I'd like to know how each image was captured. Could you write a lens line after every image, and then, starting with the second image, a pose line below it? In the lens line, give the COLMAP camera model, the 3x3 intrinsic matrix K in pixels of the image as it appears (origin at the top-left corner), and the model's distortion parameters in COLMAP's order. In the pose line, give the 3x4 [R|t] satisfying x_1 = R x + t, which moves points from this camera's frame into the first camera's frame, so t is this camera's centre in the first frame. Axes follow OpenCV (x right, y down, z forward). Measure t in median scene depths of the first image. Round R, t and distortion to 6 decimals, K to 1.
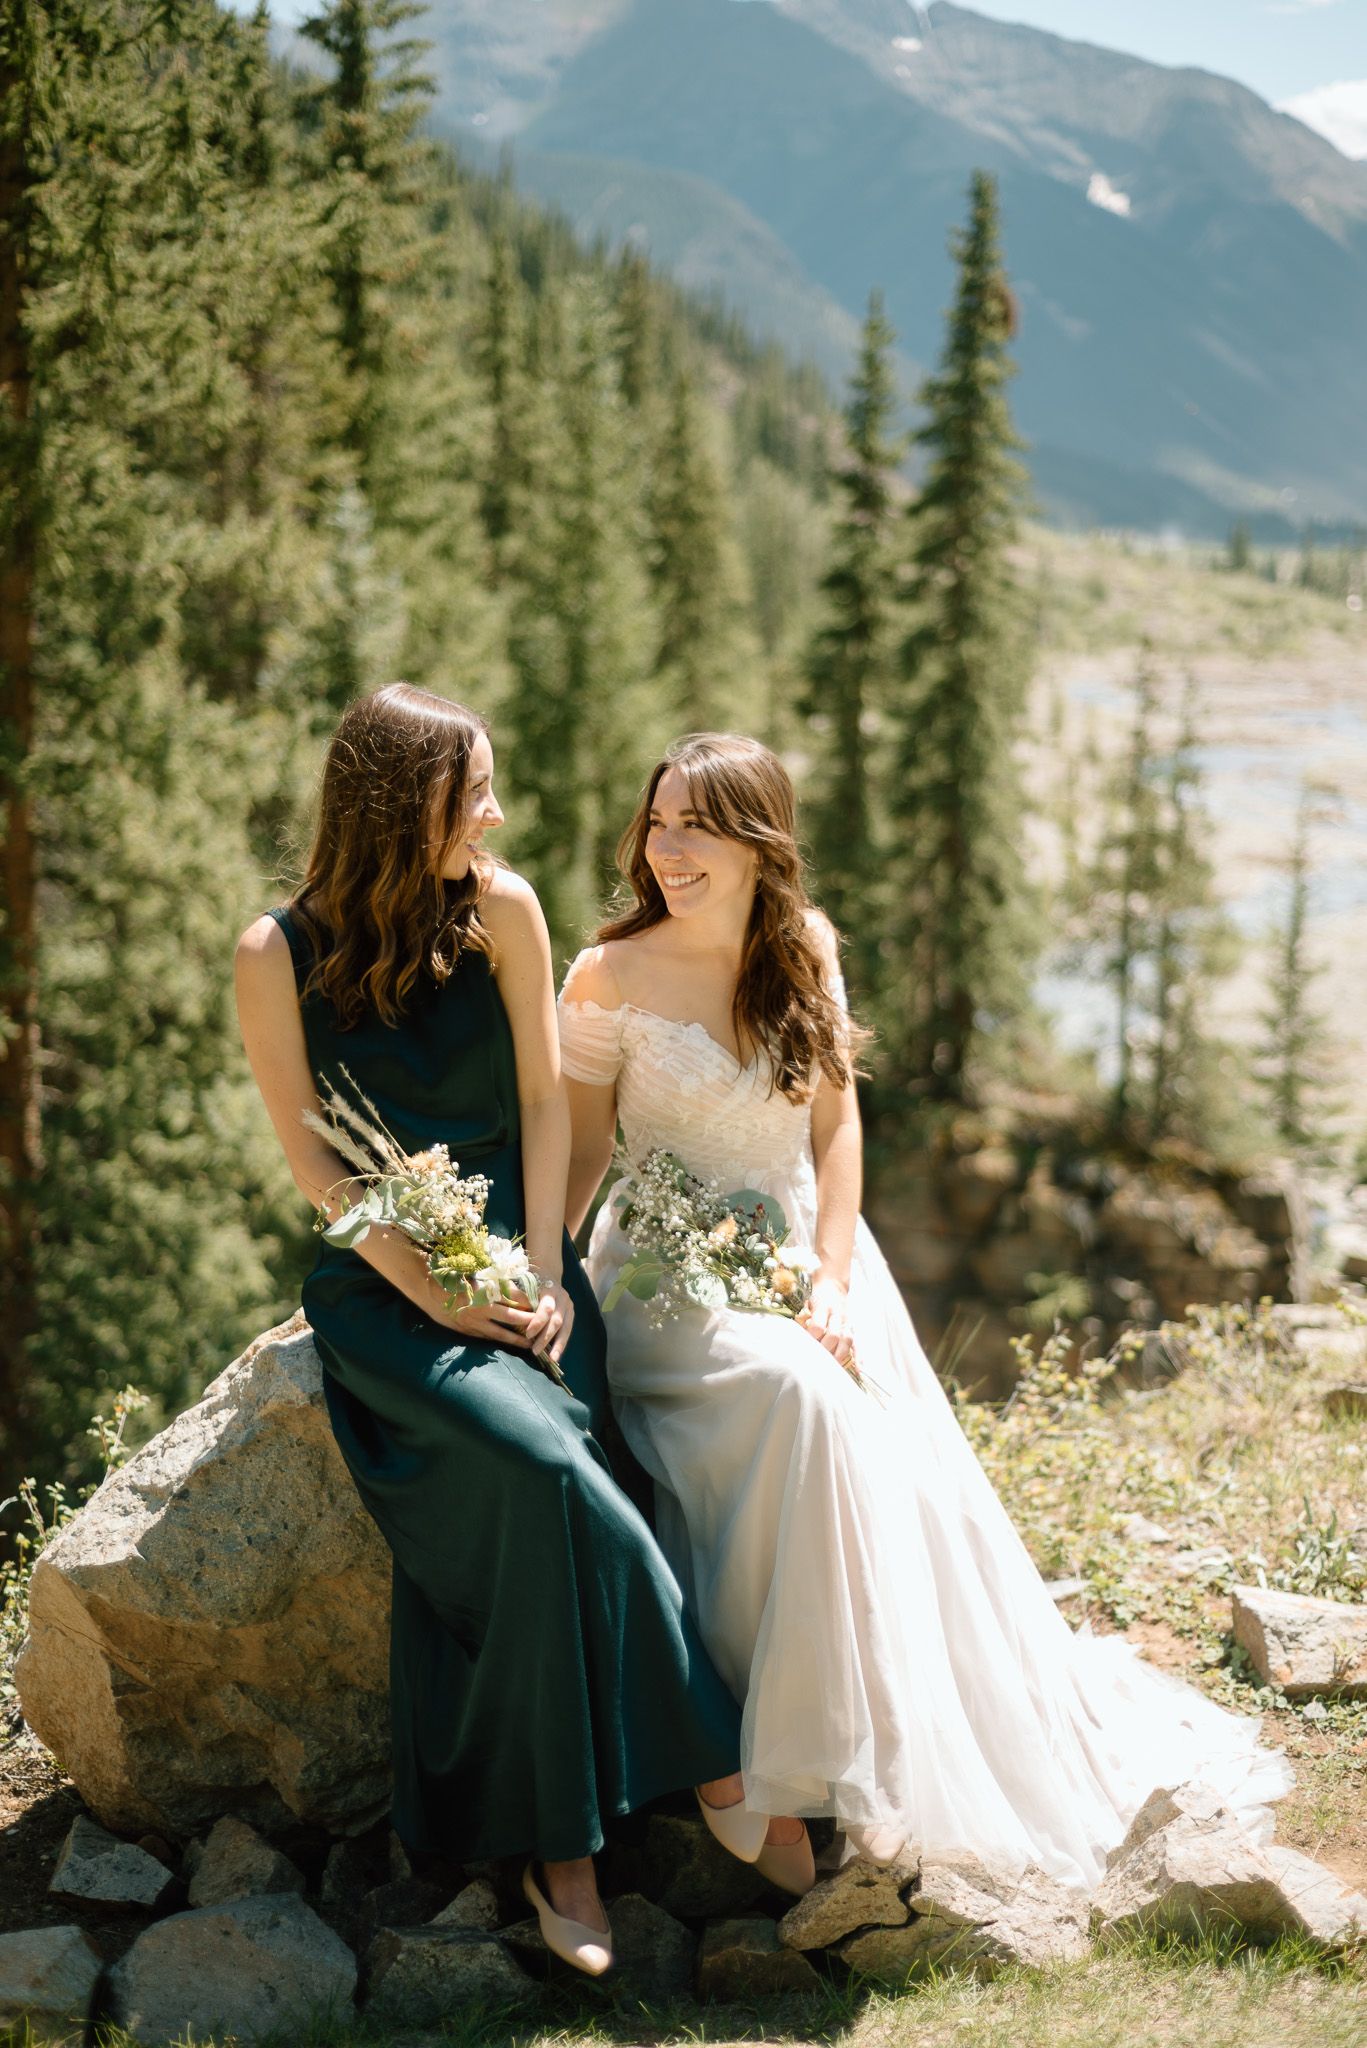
lens RADIAL K [[2956.9, 0, 727.2], [0, 2956.9, 1017.1], [0, 0, 1]] dist [-0.027249, 0.059573]
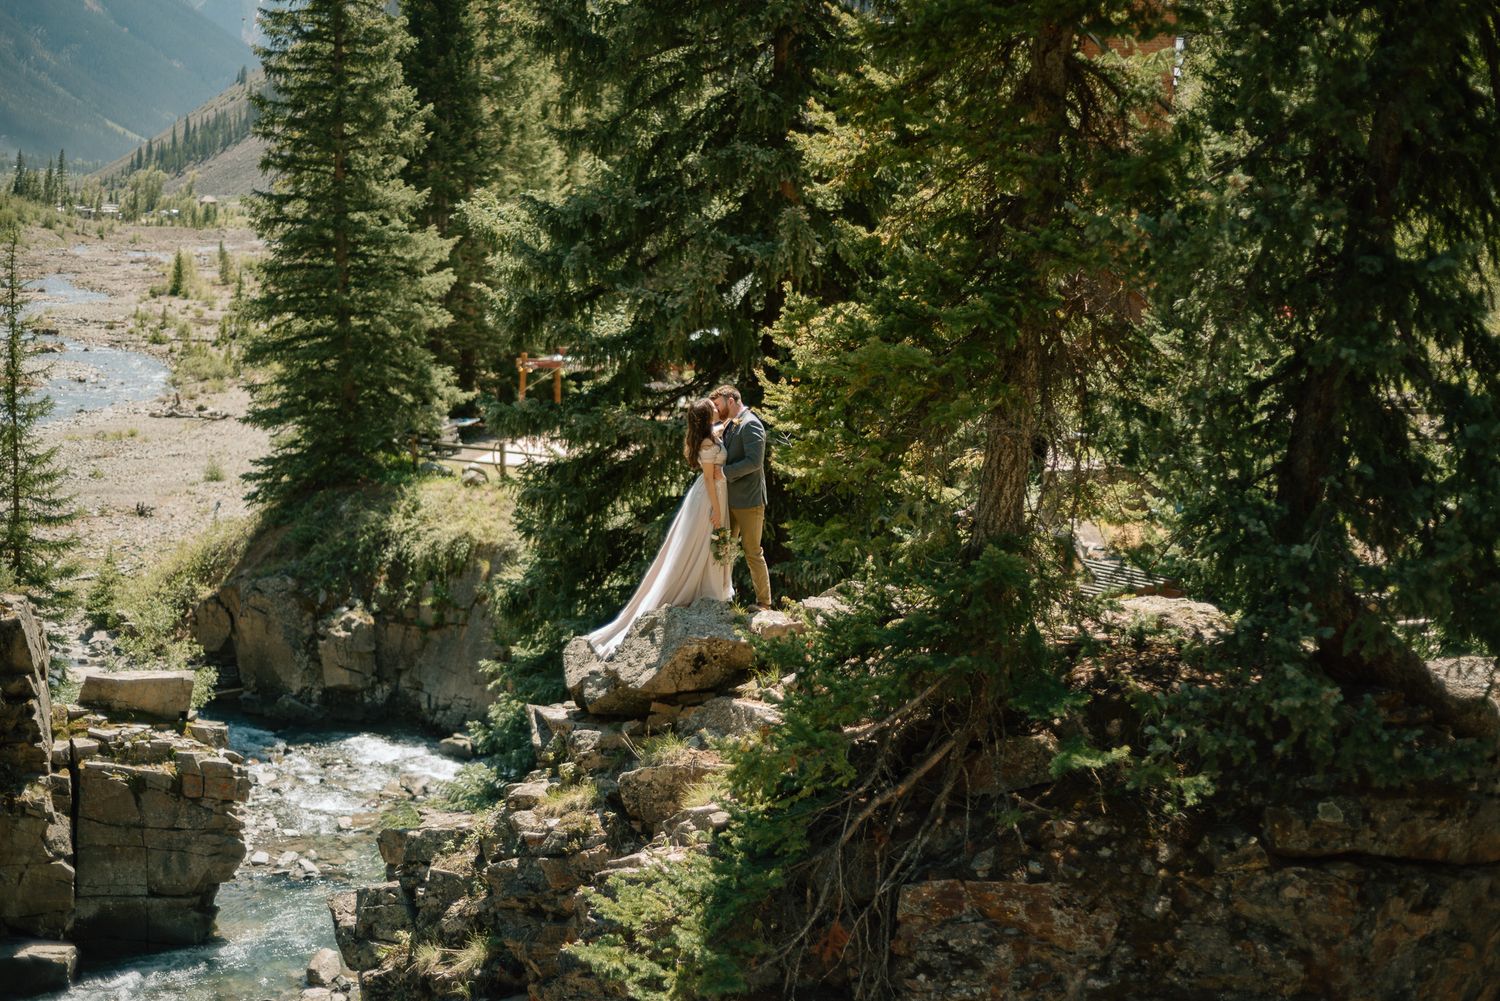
lens RADIAL K [[2148.2, 0, 741.9], [0, 2148.2, 504.2], [0, 0, 1]] dist [-0.035202, 0.071427]
pose [[0.871346, -0.067898, 0.485949, 0.119691], [0.071356, 0.997386, 0.011411, 0.060144], [-0.485453, 0.024733, 0.873913, 0.566745]]
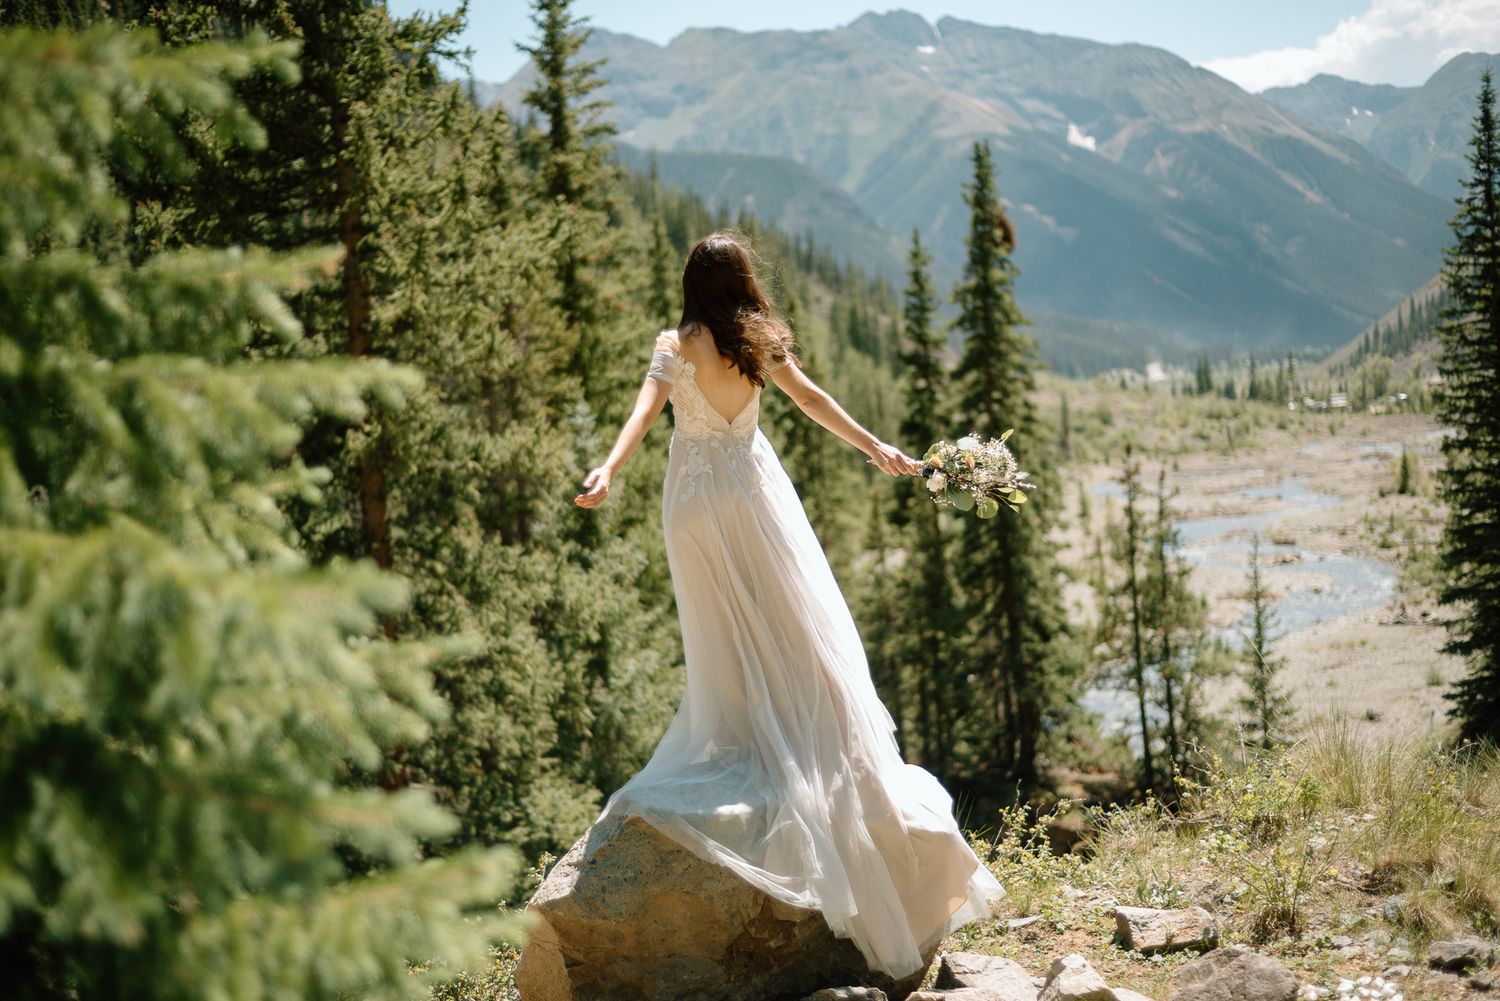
lens RADIAL K [[2148.2, 0, 741.9], [0, 2148.2, 504.2], [0, 0, 1]] dist [-0.035202, 0.071427]
pose [[0.993682, -0.101517, -0.047857, 0.004459], [0.095187, 0.988219, -0.119846, 0.016076], [0.059460, 0.114533, 0.991638, -0.095718]]
